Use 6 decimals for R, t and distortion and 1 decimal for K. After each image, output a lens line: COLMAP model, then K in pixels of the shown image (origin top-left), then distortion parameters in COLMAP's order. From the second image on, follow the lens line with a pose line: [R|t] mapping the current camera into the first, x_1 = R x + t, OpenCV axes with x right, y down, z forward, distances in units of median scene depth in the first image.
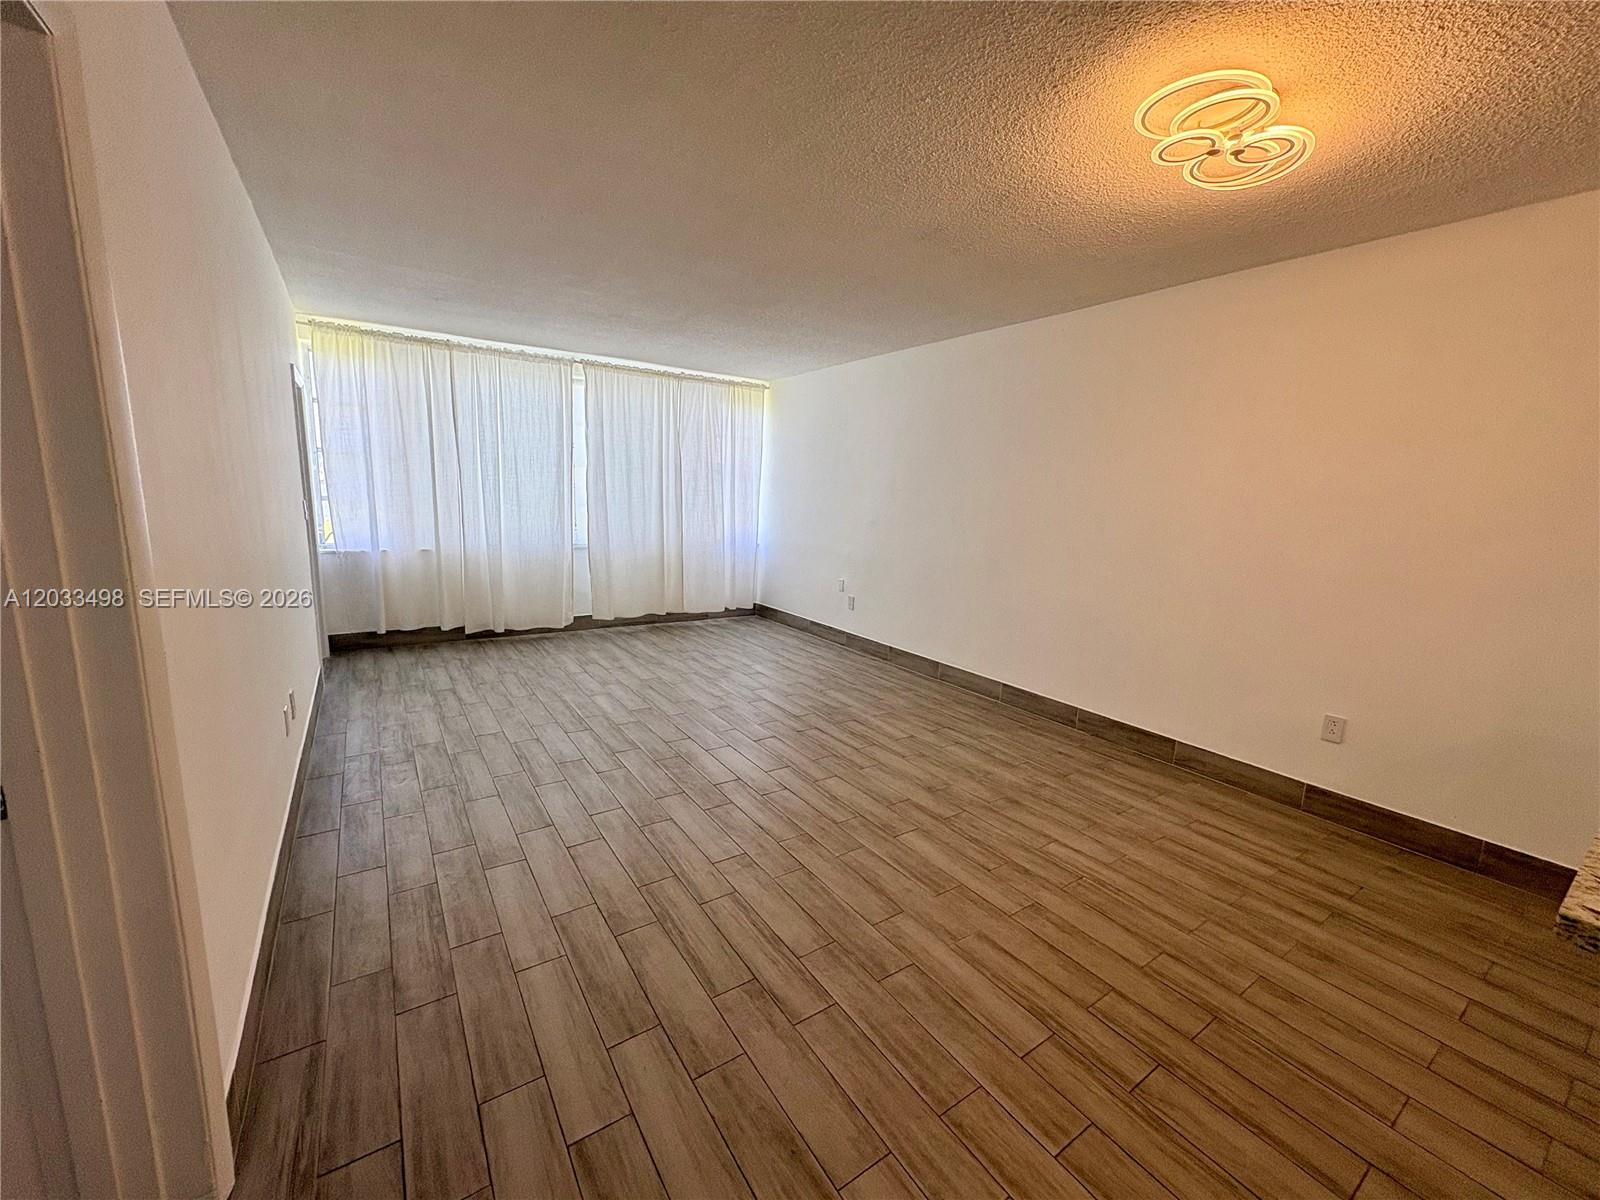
lens RADIAL K [[637.9, 0, 803.3], [0, 637.9, 599.5], [0, 0, 1]] dist [-0.001059, 0.000237]
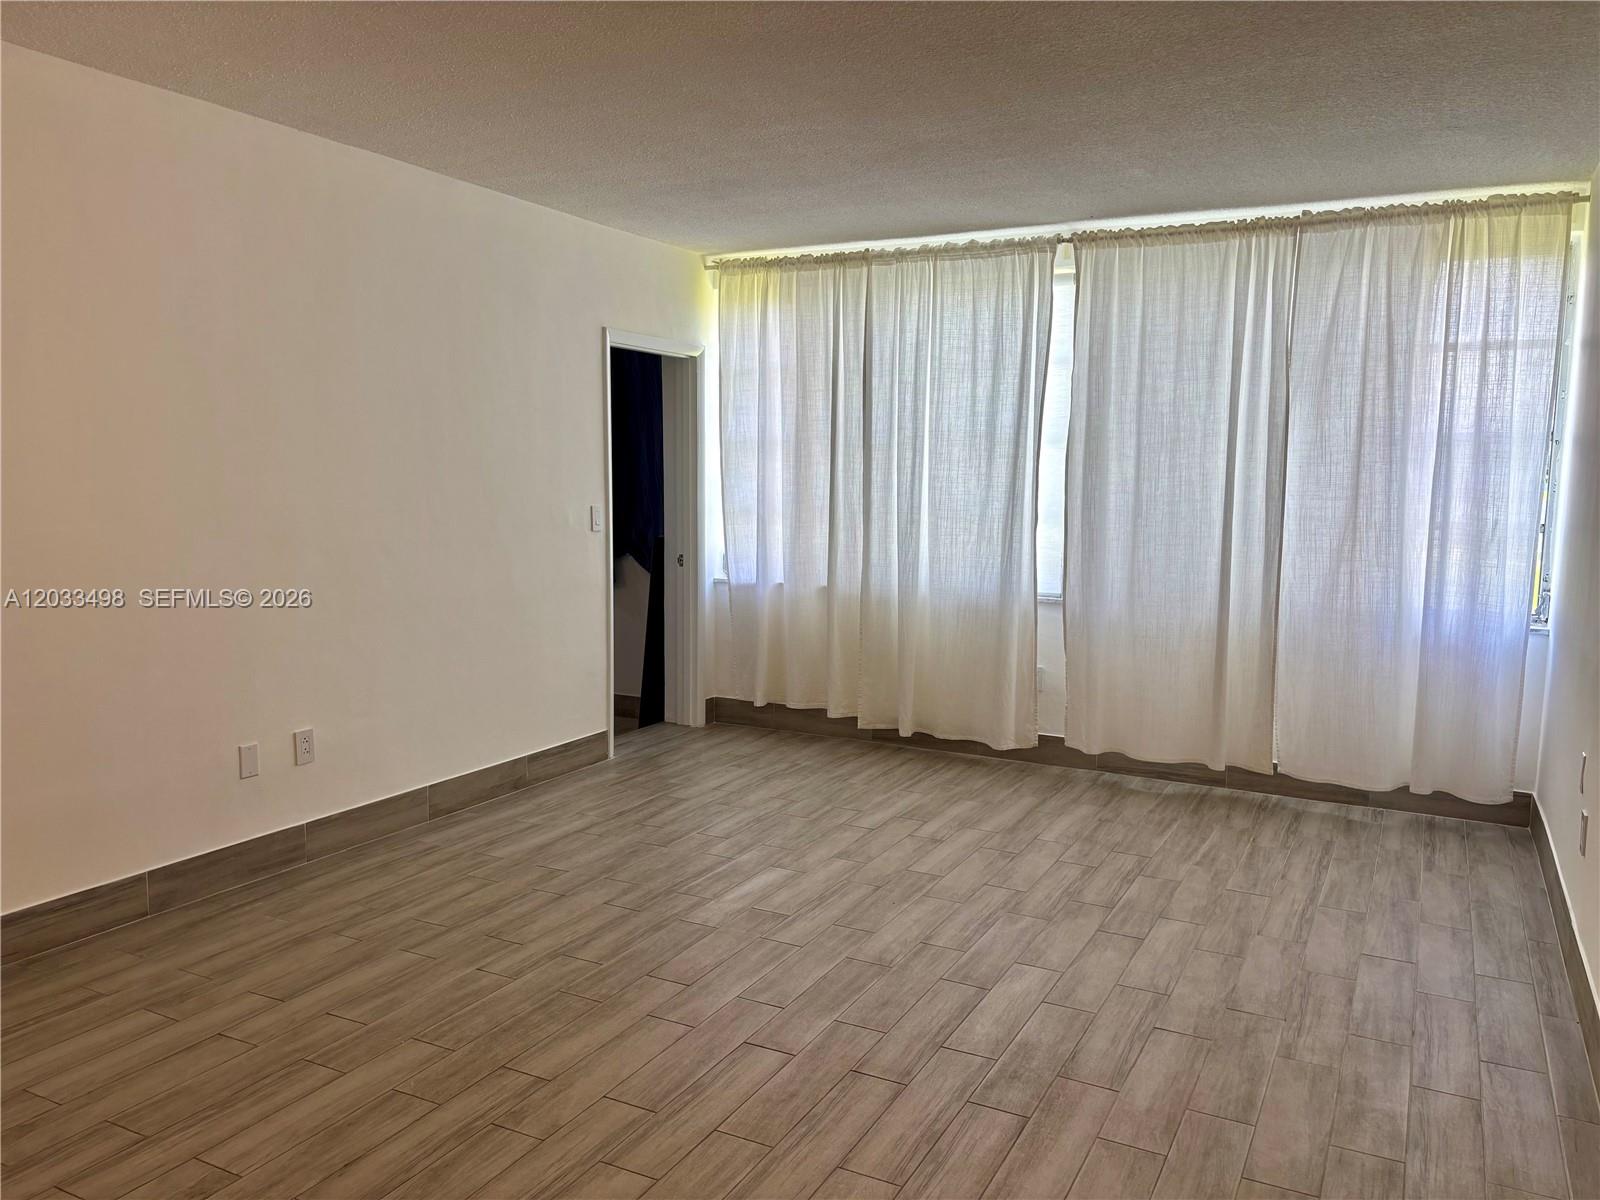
lens RADIAL K [[1211.5, 0, 807.7], [0, 1211.5, 602.6], [0, 0, 1]] dist [0.060805, -0.063738]
pose [[0.478502, 0.065834, -0.875615, 0.621423], [-0.143638, 0.989622, -0.004088, -0.074772], [0.866259, 0.127728, 0.482992, 0.562704]]
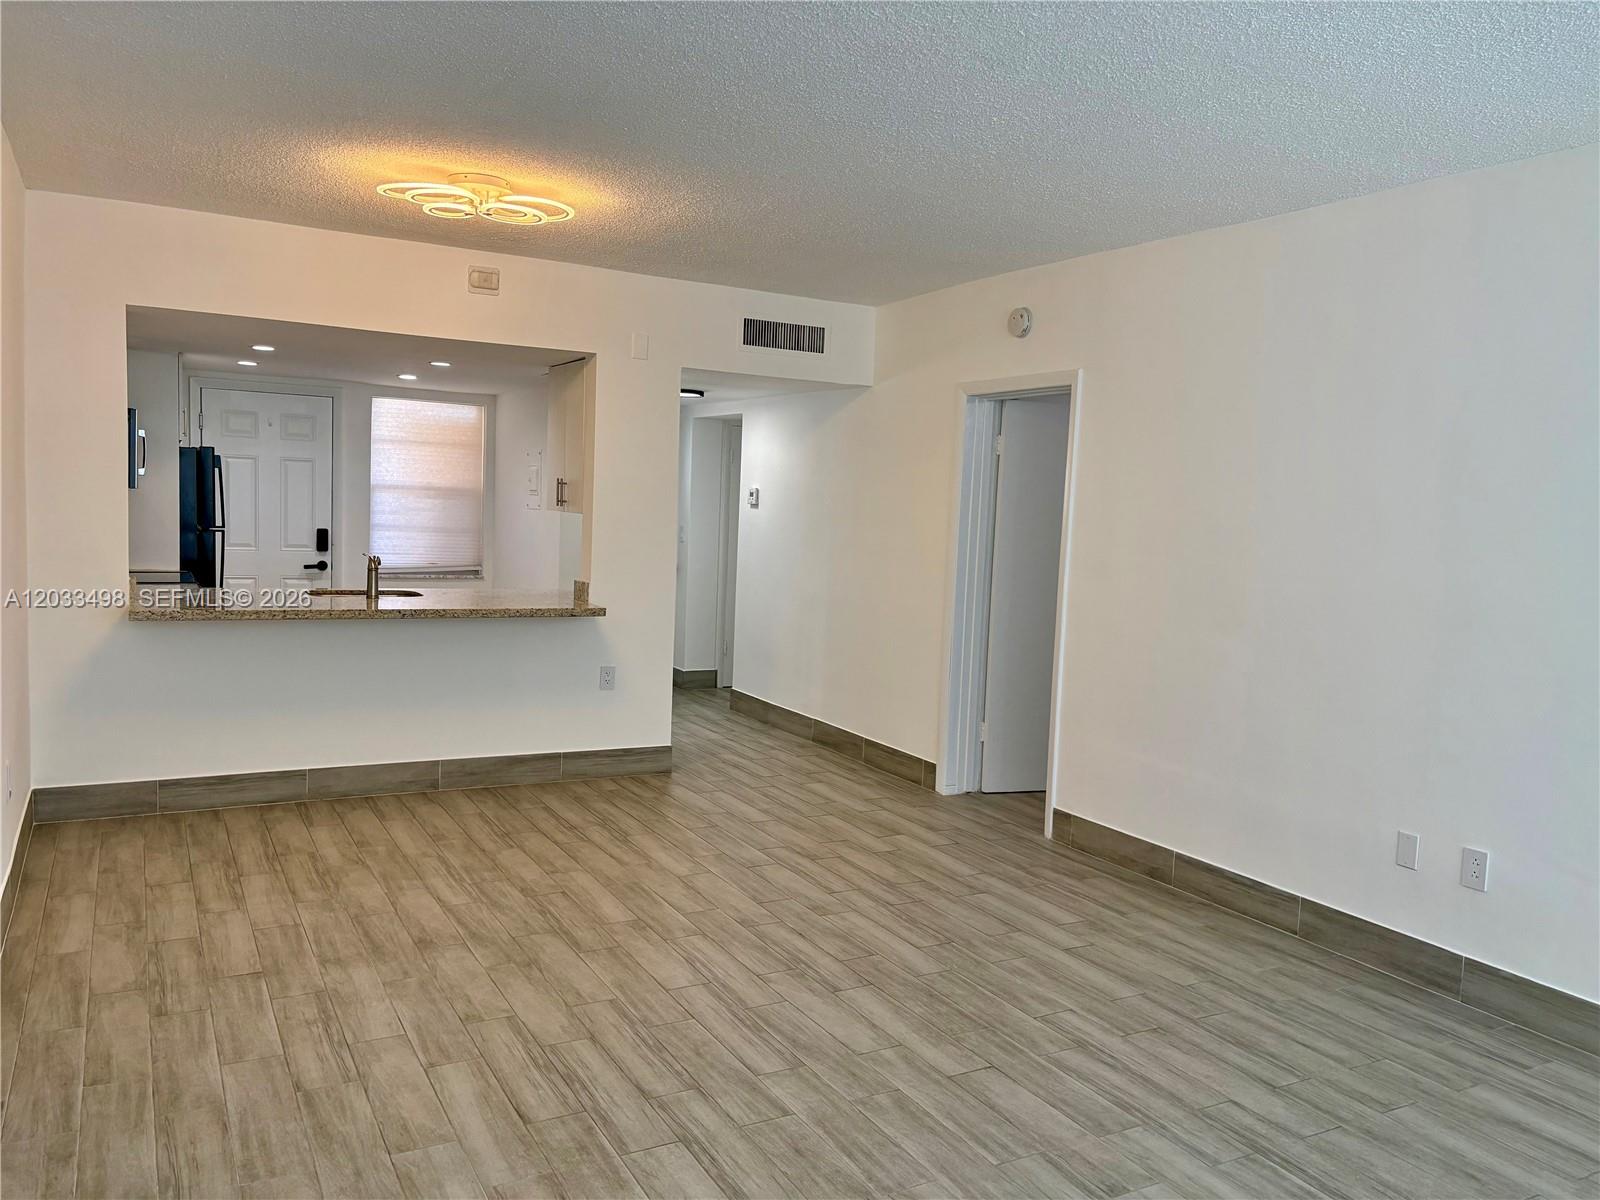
lens RADIAL K [[1211.5, 0, 807.7], [0, 1211.5, 602.6], [0, 0, 1]] dist [0.060805, -0.063738]
pose [[-0.992856, -0.085631, 0.083091, -0.116036], [-0.062319, 0.966007, 0.250894, -0.296275], [-0.101751, 0.243923, -0.964442, 1.662126]]
